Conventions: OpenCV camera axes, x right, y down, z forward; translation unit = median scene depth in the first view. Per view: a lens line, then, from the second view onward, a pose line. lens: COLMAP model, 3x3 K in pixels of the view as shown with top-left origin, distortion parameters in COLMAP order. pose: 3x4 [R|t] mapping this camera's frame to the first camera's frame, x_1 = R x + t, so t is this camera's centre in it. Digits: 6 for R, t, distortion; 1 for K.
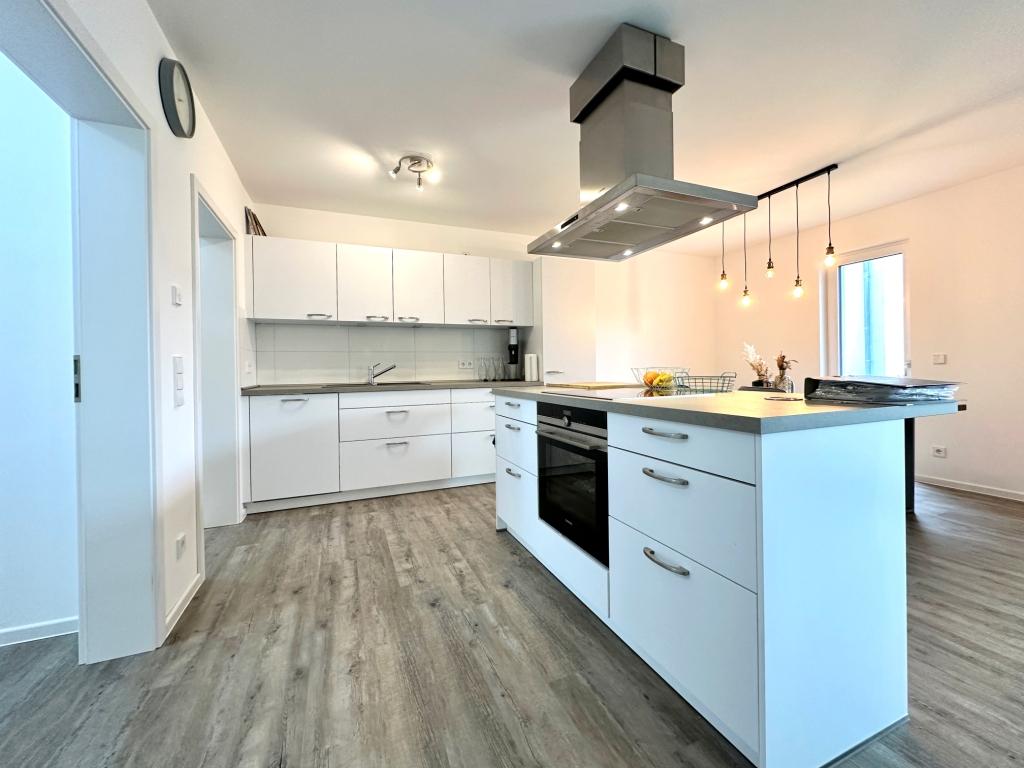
lens RADIAL K [[408.3, 0, 508.7], [0, 408.3, 368.8], [0, 0, 1]] dist [0.002799, 0.000264]
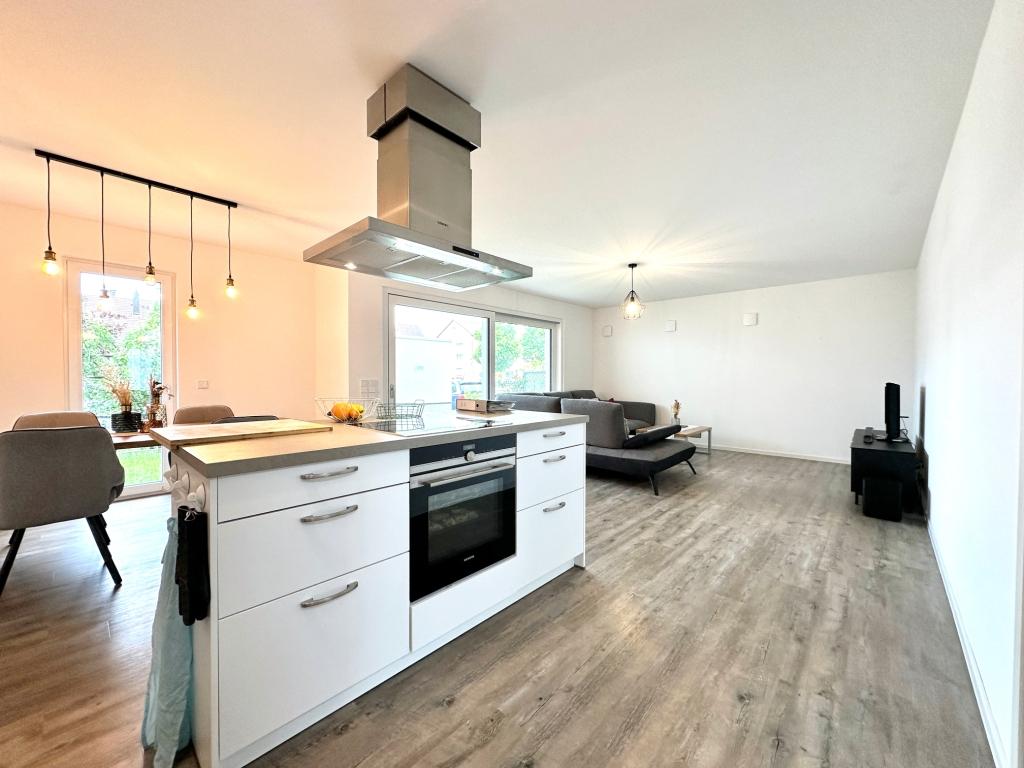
lens RADIAL K [[408.3, 0, 512.8], [0, 408.3, 383.1], [0, 0, 1]] dist [0.002799, 0.000264]
pose [[-0.424484, 0.001586, 0.905434, -0.847282], [0.004394, 0.999990, 0.000309, -0.048324], [-0.905425, 0.004110, -0.424487, 1.422647]]
